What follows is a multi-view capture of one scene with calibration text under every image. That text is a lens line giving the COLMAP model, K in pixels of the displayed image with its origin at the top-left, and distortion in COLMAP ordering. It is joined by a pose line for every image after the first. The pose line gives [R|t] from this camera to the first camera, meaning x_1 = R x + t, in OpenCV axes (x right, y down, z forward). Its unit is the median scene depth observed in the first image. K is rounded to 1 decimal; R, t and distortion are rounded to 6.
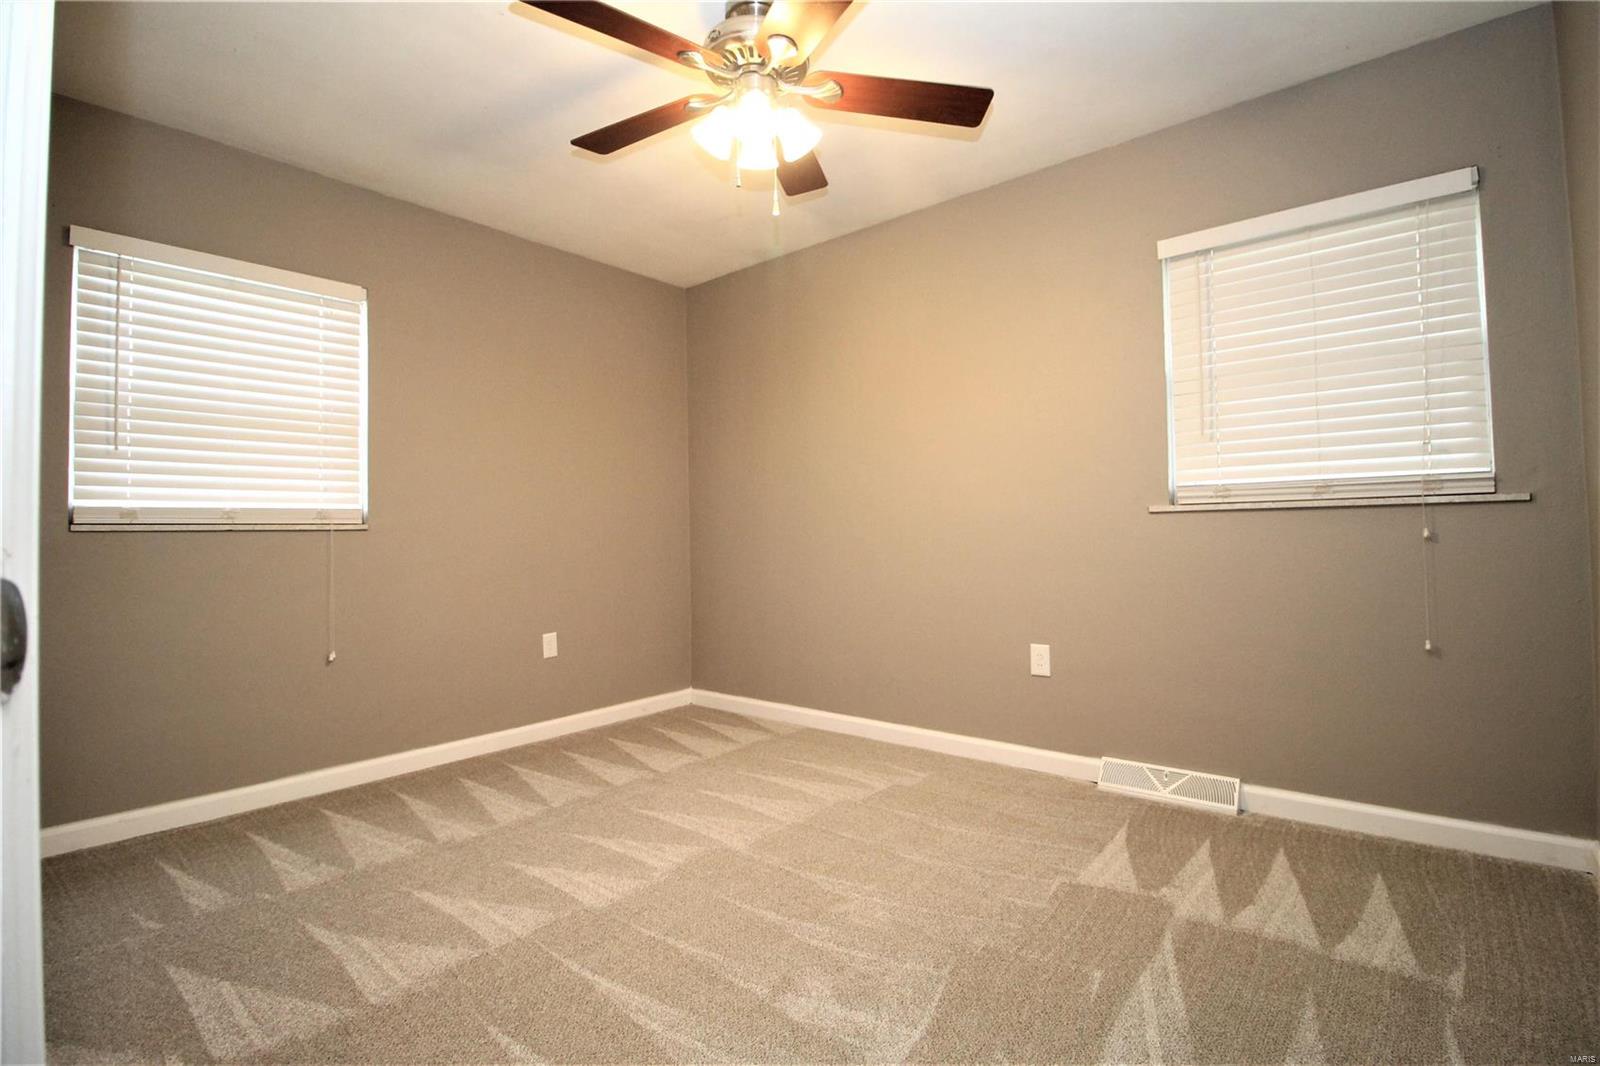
lens RADIAL K [[750.5, 0, 813.4], [0, 750.5, 510.9], [0, 0, 1]] dist [-0.002103, -0.012480]
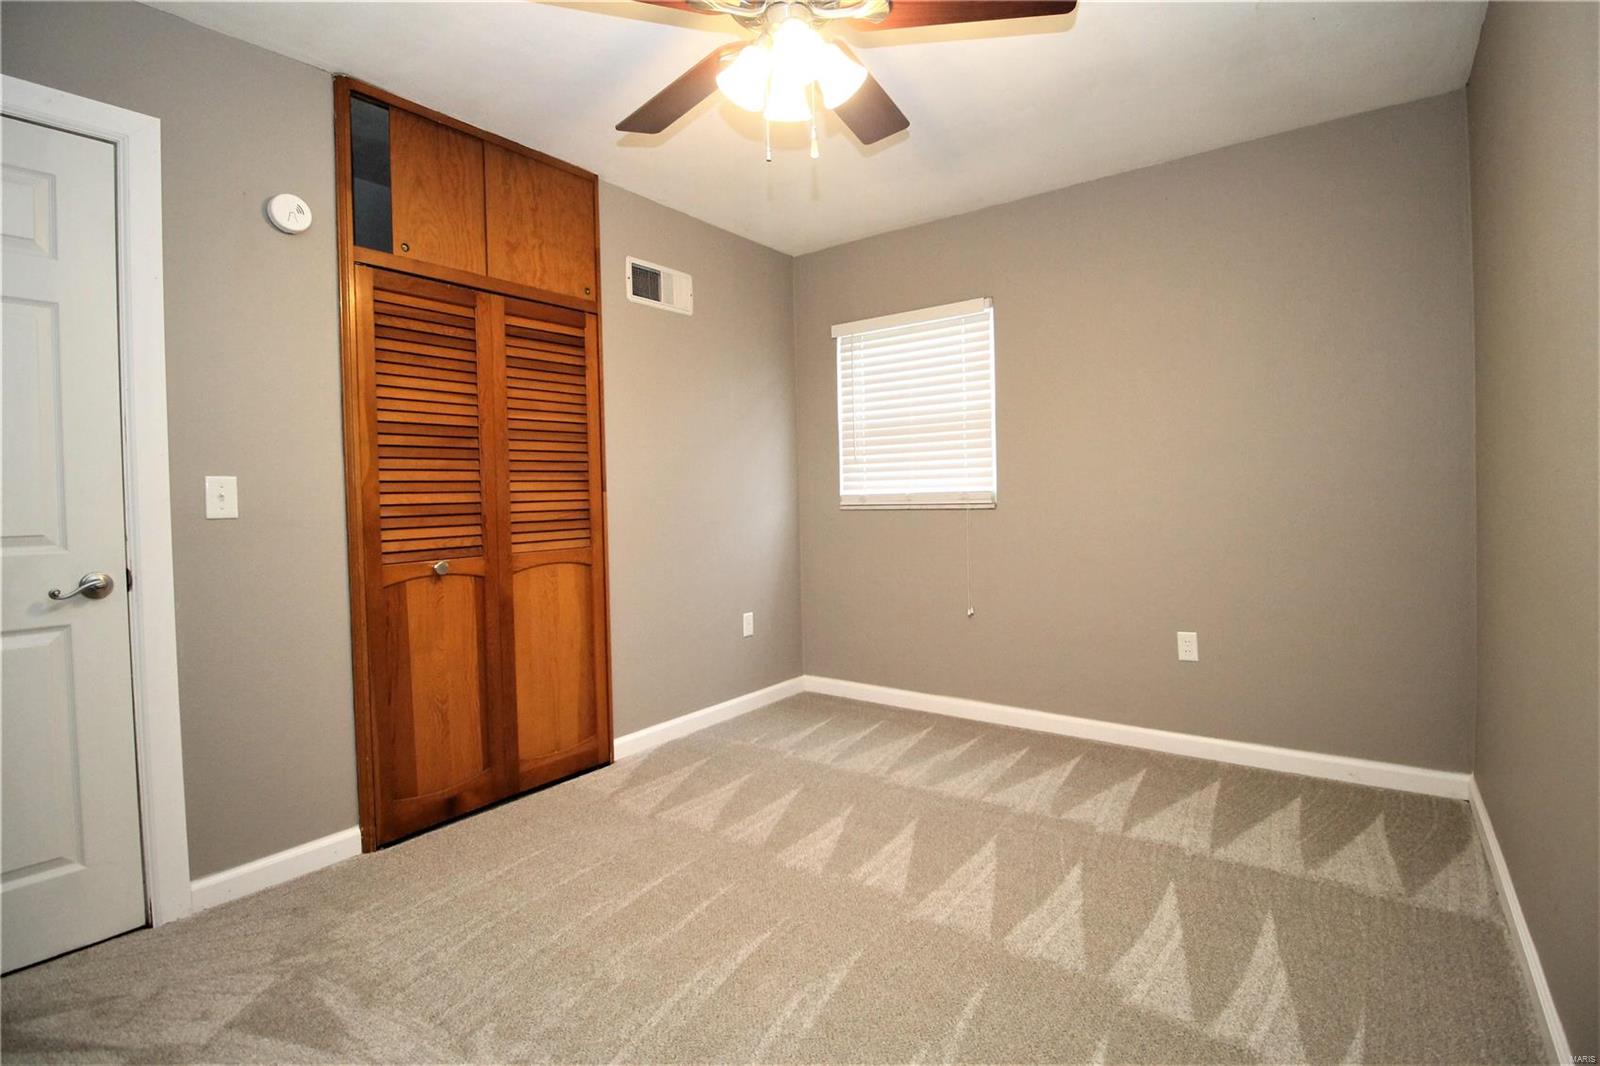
lens RADIAL K [[750.5, 0, 813.4], [0, 750.5, 510.9], [0, 0, 1]] dist [-0.002103, -0.012480]
pose [[0.055583, 0.038111, -0.997726, 0.611142], [0.054726, 0.997653, 0.041157, -0.038414], [0.996953, -0.056890, 0.053367, 0.740699]]
